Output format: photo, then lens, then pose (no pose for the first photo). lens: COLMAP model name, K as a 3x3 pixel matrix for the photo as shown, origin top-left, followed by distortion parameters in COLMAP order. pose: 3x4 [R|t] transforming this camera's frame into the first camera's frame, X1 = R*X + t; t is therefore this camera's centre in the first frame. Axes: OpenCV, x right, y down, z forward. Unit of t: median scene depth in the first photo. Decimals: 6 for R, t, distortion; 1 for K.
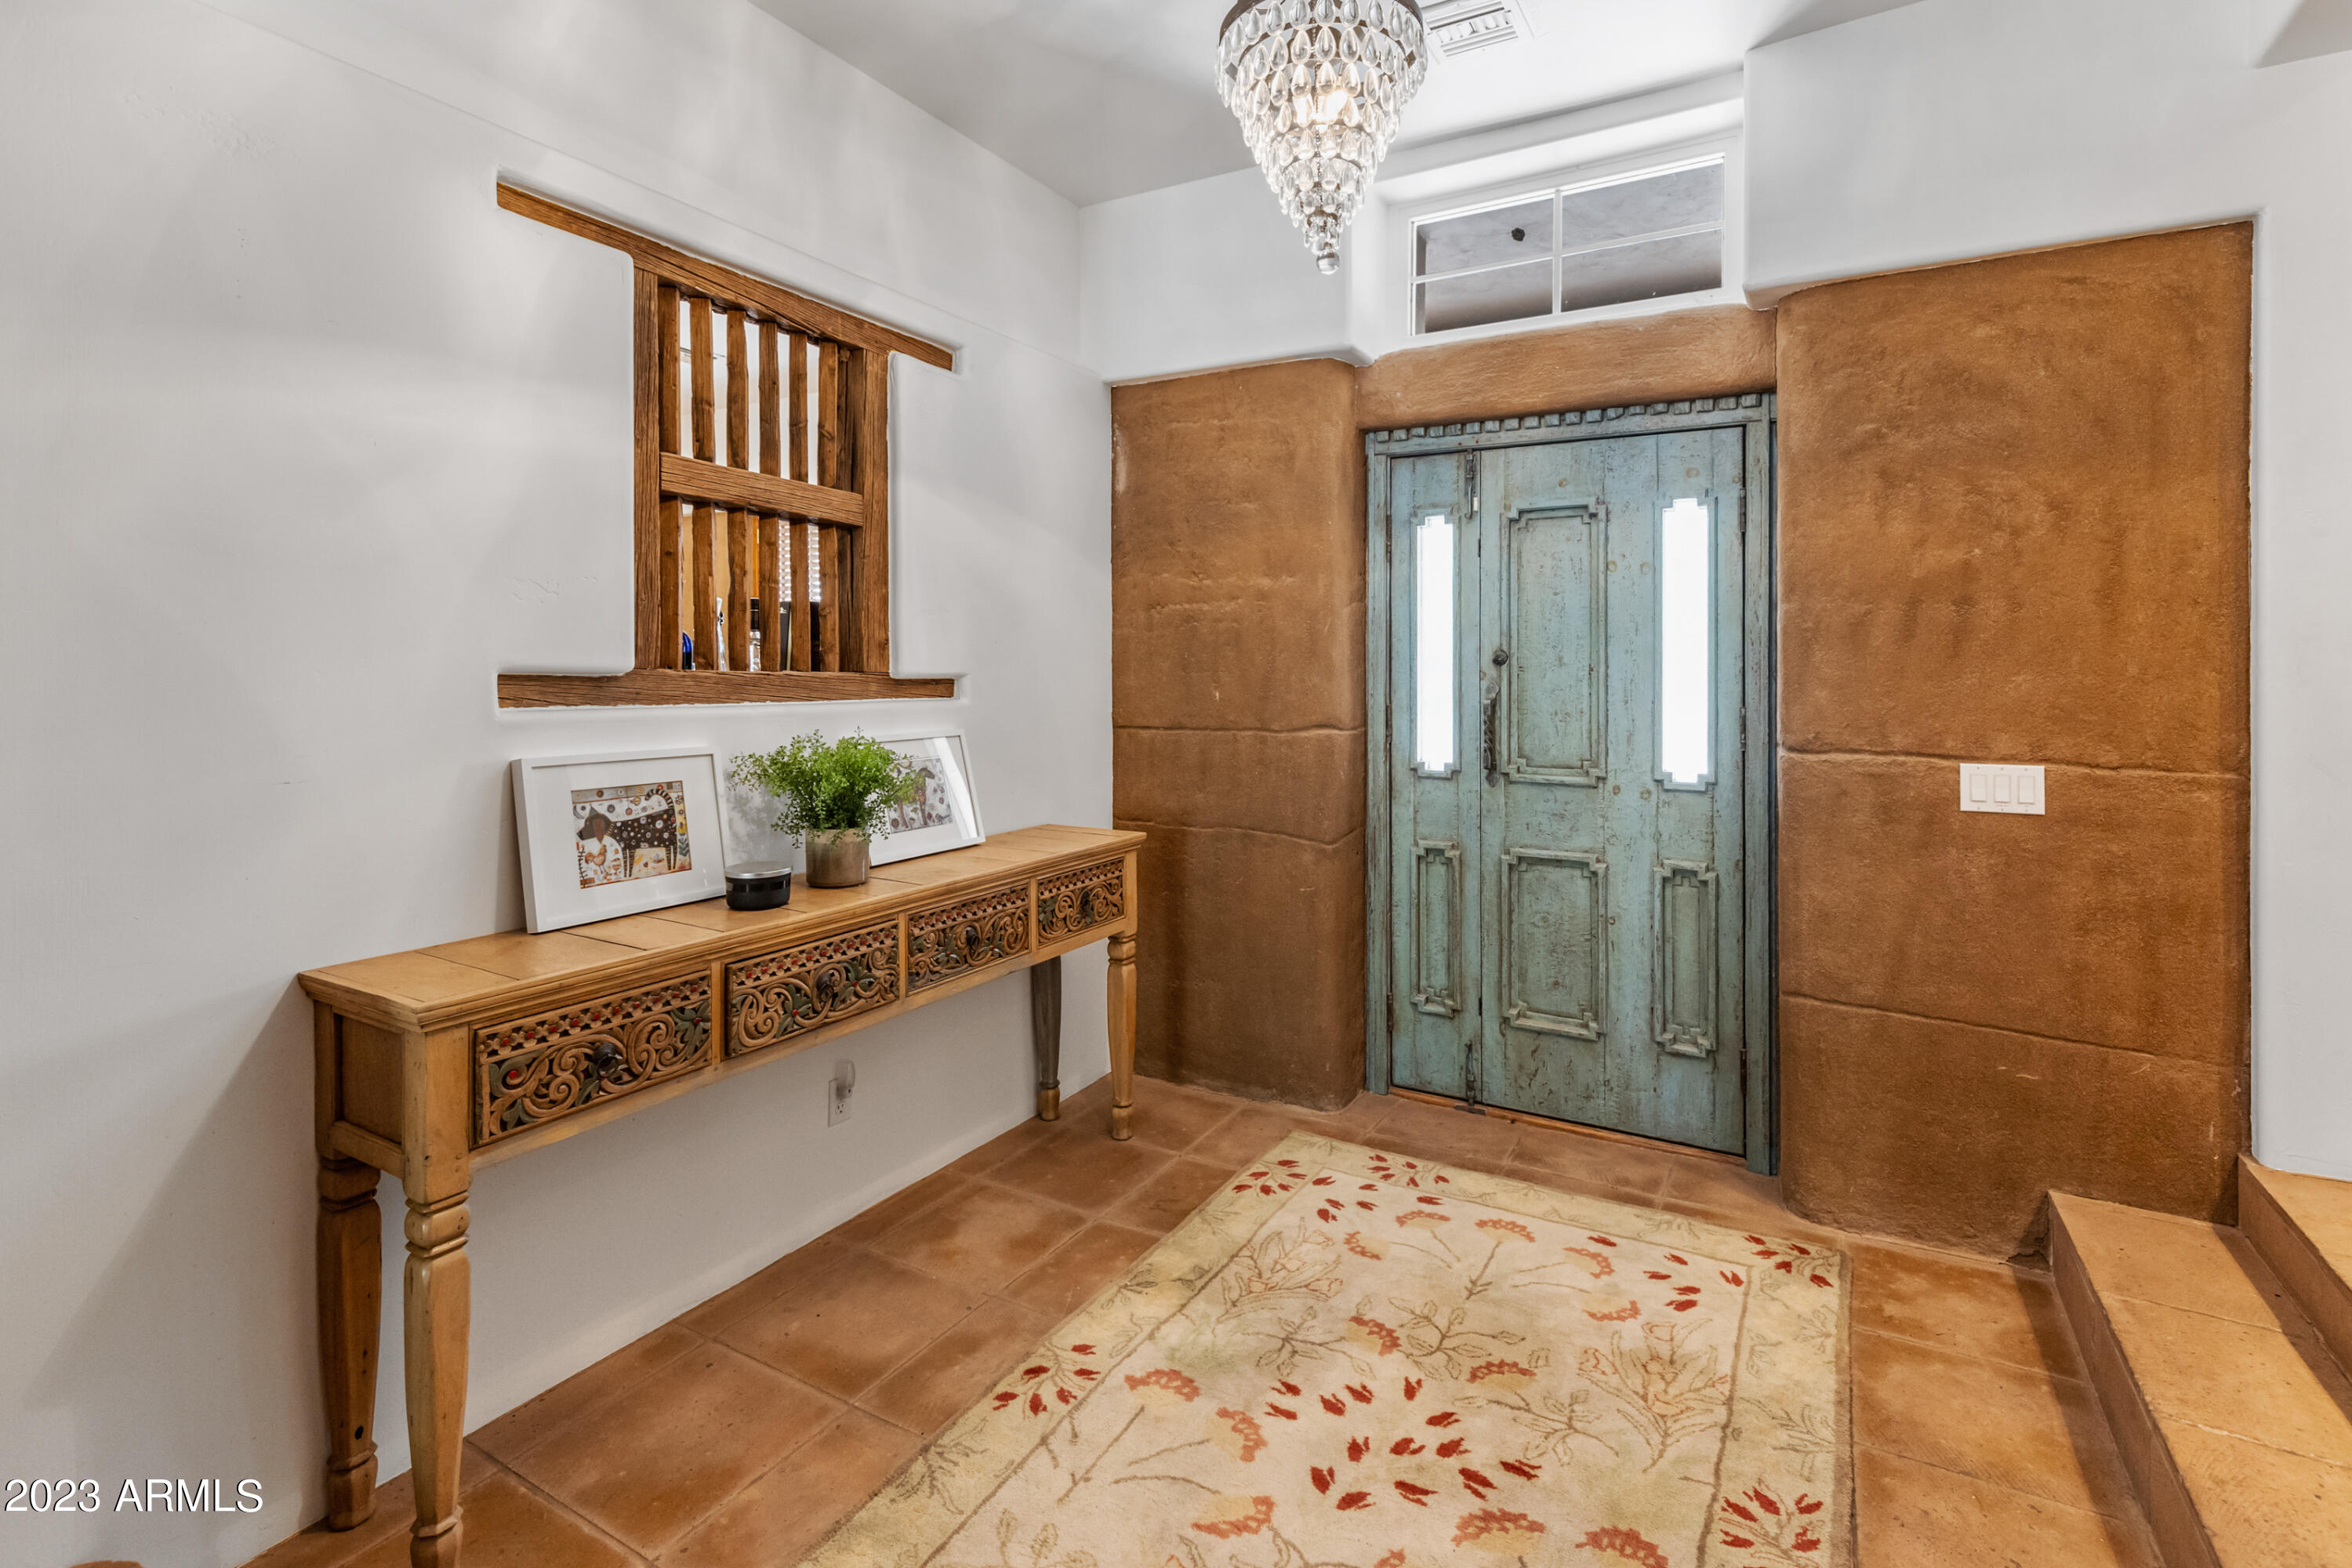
lens RADIAL K [[1105.3, 0, 1180.6], [0, 1105.3, 684.8], [0, 0, 1]] dist [0.003947, -0.000439]
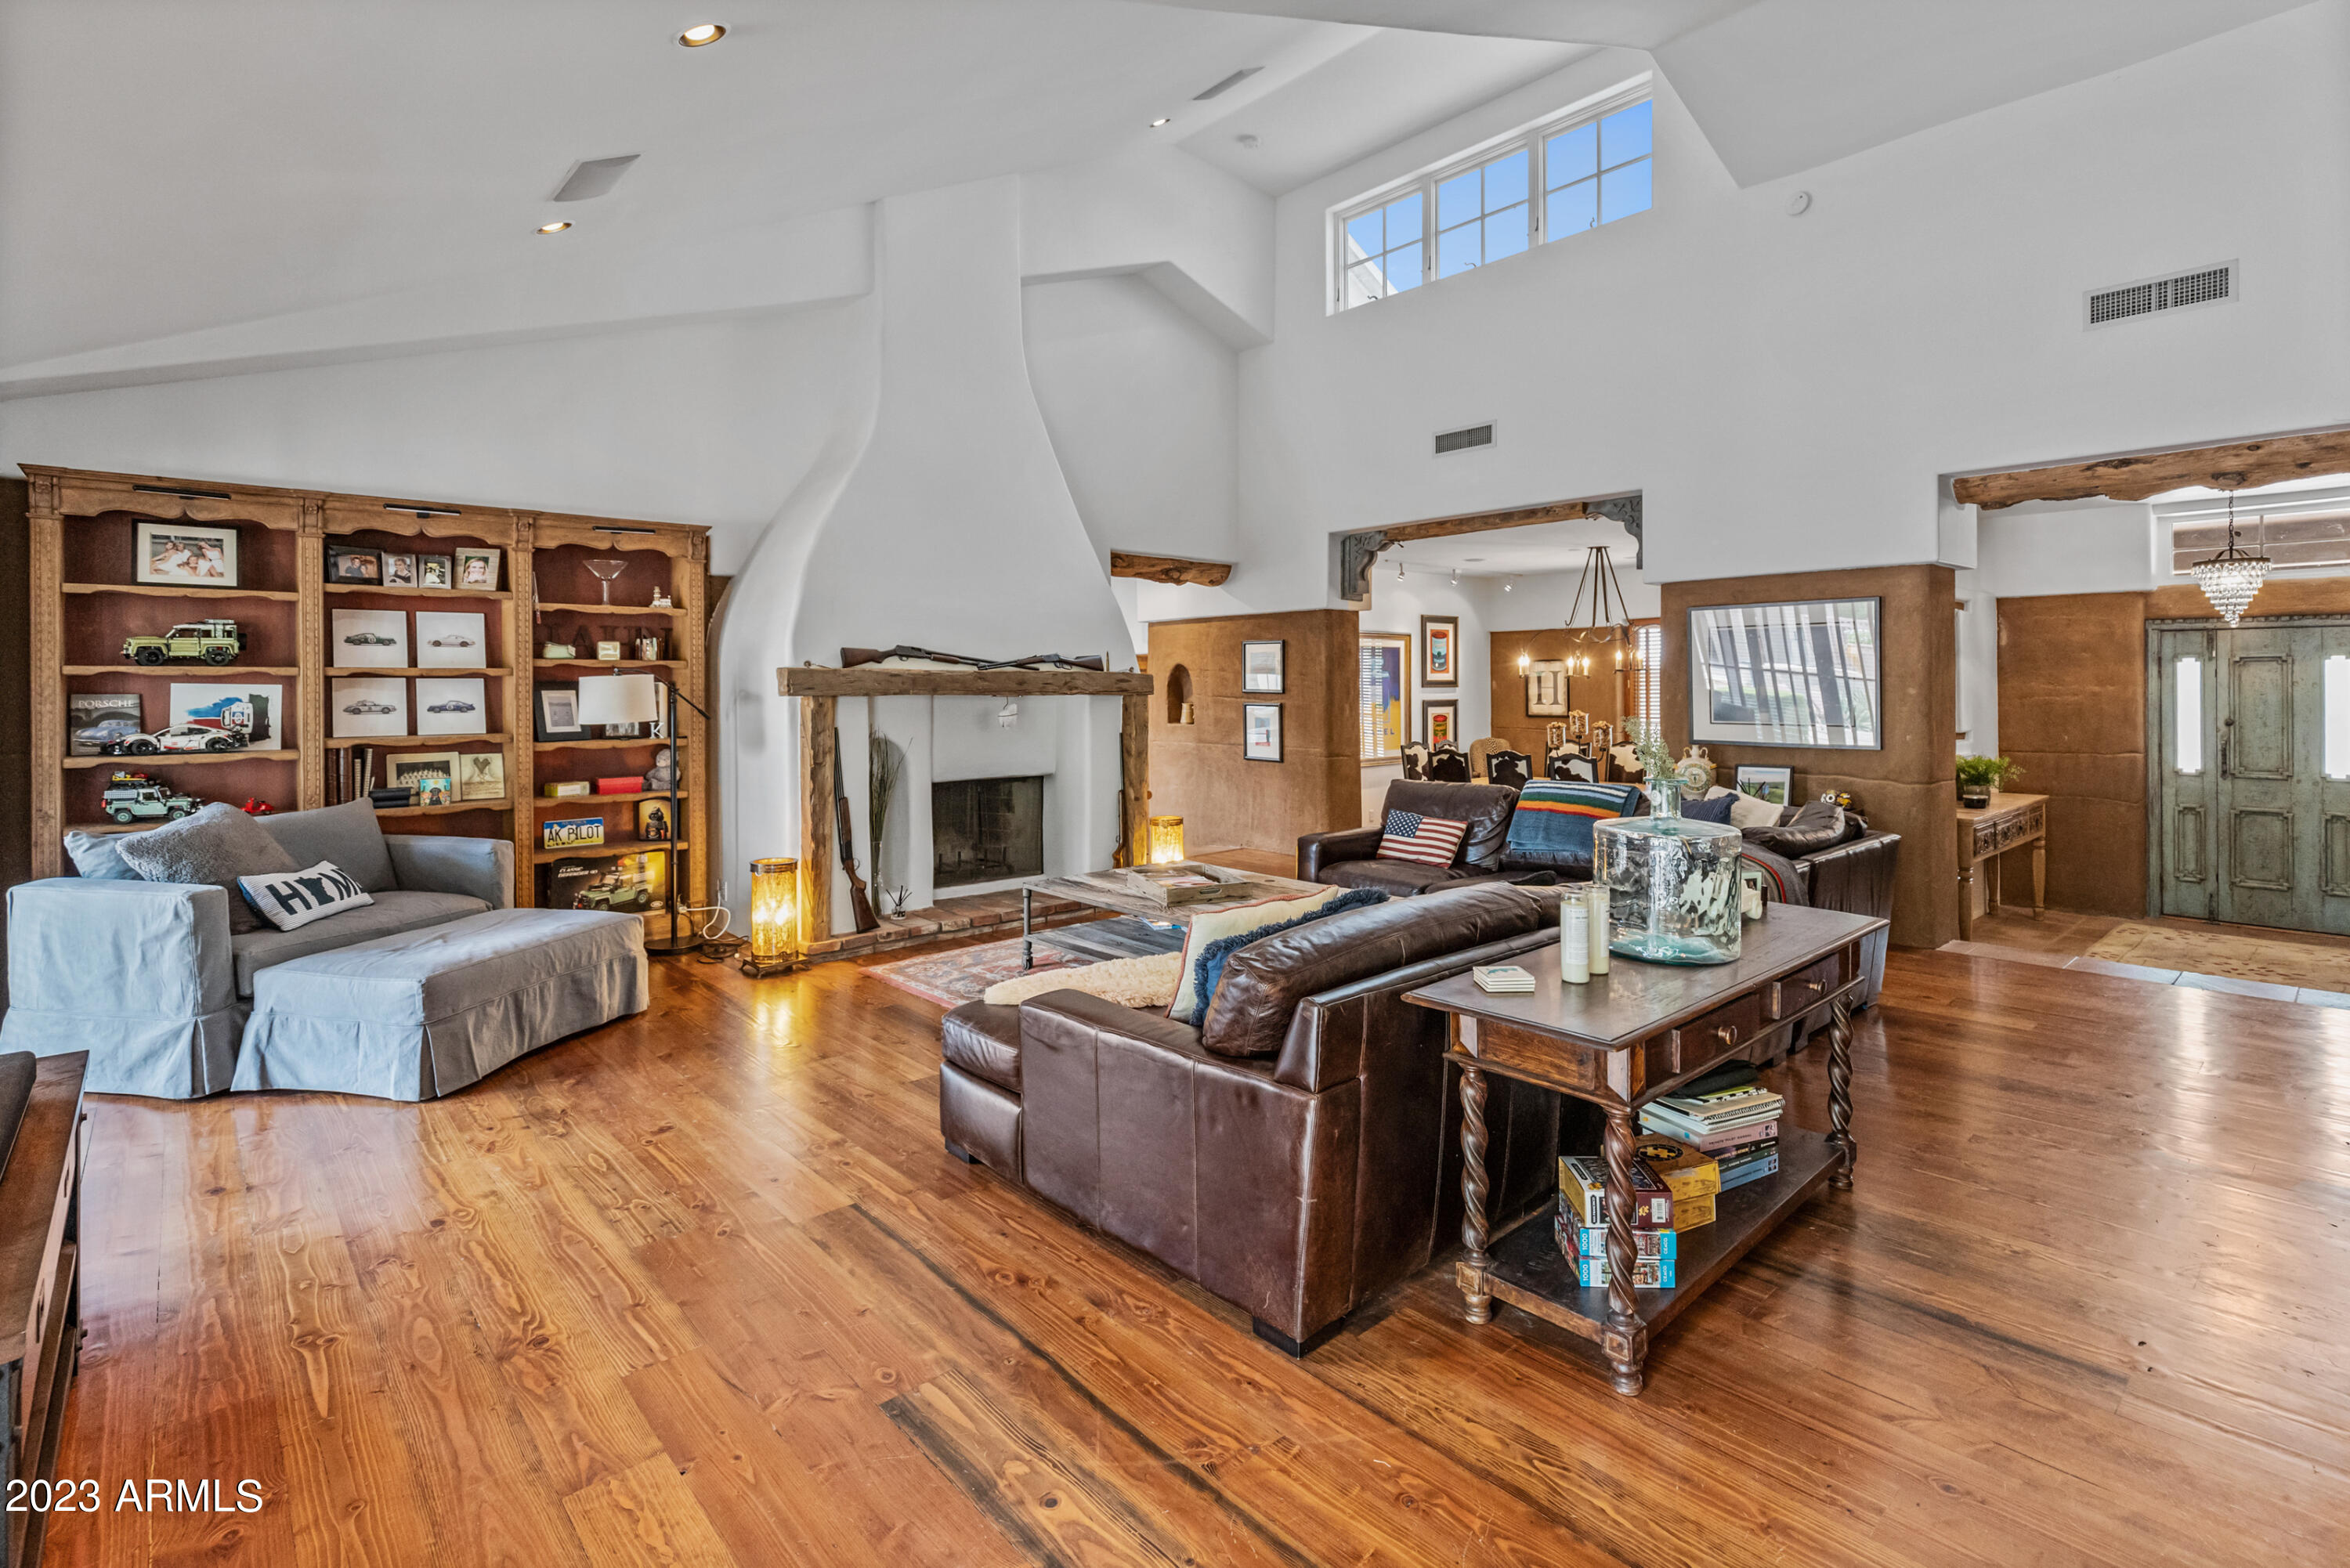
lens RADIAL K [[1104.2, 0, 1176.6], [0, 1104.2, 698.5], [0, 0, 1]] dist [0.003947, -0.000439]
pose [[0.949633, -0.004048, -0.313337, -1.025914], [0.003763, 0.999992, -0.001516, -0.076942], [0.313340, 0.000261, 0.949641, -1.790964]]
